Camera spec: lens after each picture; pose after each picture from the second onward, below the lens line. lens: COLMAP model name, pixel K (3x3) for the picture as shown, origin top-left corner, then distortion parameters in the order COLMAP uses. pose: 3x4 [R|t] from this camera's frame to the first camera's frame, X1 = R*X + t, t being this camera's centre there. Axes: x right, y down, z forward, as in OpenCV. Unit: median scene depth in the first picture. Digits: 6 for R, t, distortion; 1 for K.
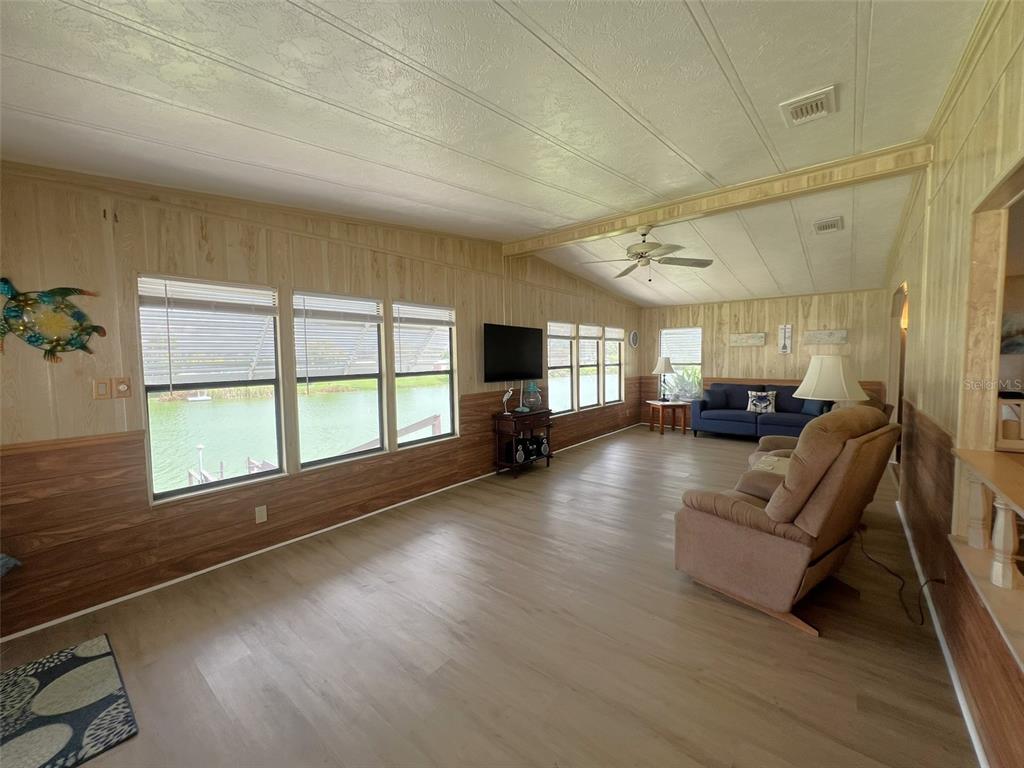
lens RADIAL K [[409.6, 0, 512.1], [0, 409.6, 385.0], [0, 0, 1]] dist [-0.005487, 0.000628]
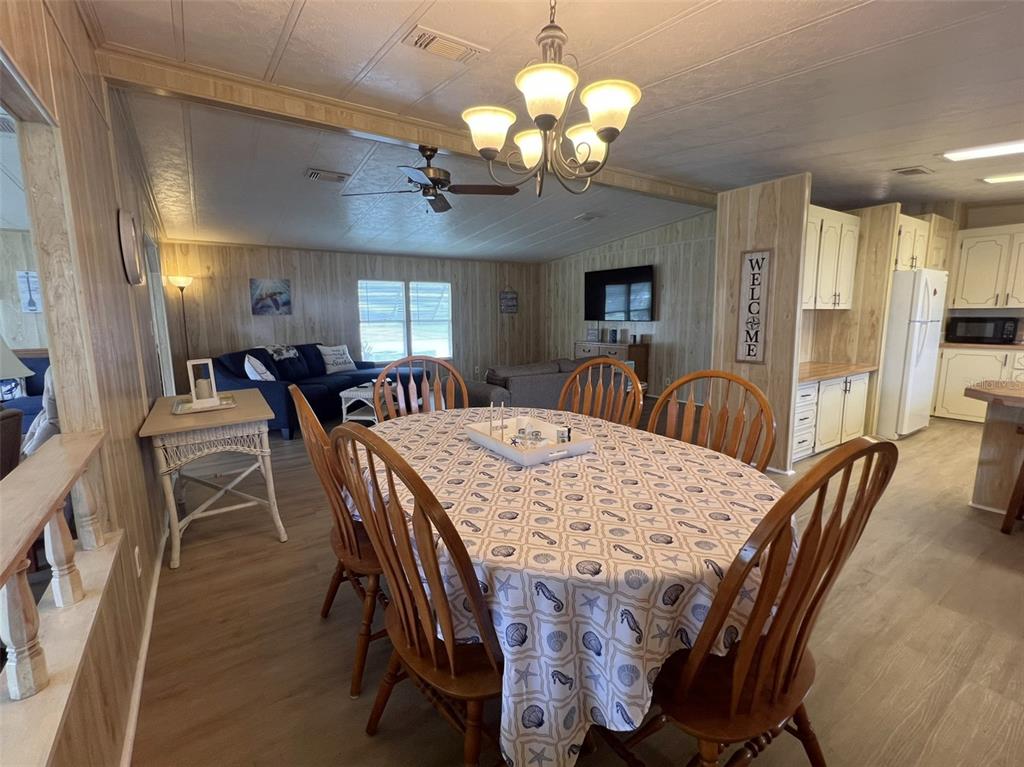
lens RADIAL K [[457.1, 0, 512.8], [0, 457.1, 383.0], [0, 0, 1]] dist [-0.005148, -0.000420]
pose [[0.281609, -0.134593, 0.950043, 0.218429], [0.064538, 0.990528, 0.121198, 0.003877], [-0.957356, 0.027183, 0.287628, -0.035986]]
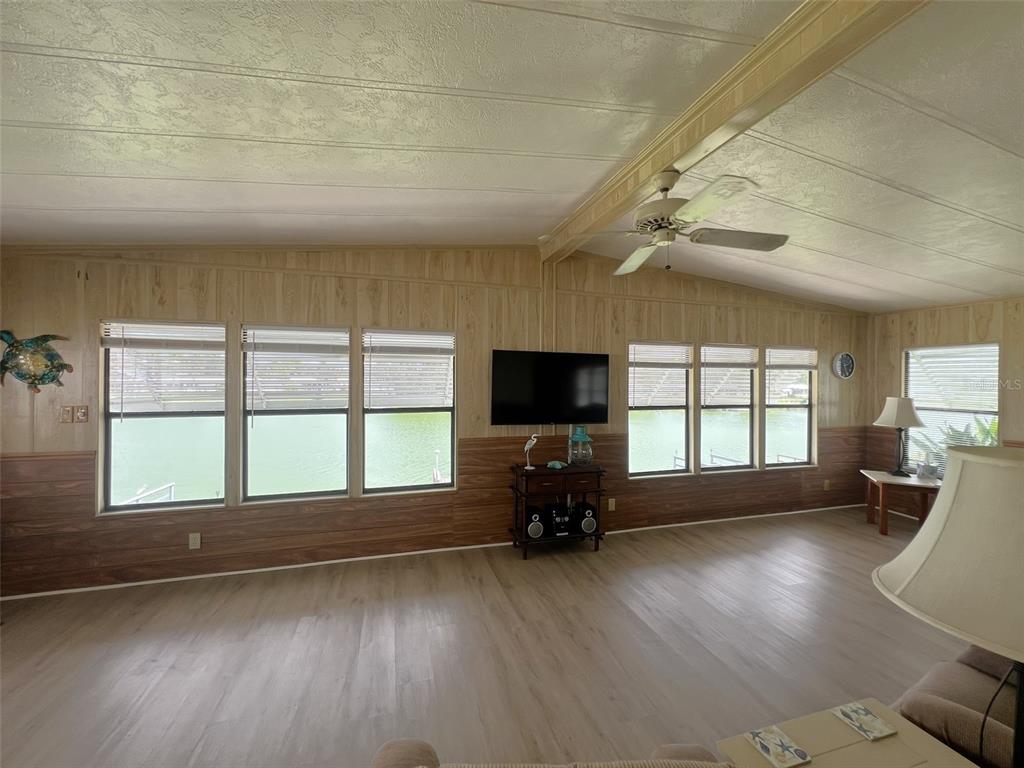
lens RADIAL K [[407.1, 0, 509.6], [0, 407.1, 384.8], [0, 0, 1]] dist [-0.005471, -0.000103]
pose [[0.824833, 0.024453, -0.564847, 0.428468], [-0.055966, 0.997689, -0.038534, -0.058971], [0.562599, 0.063396, 0.824295, 0.400079]]
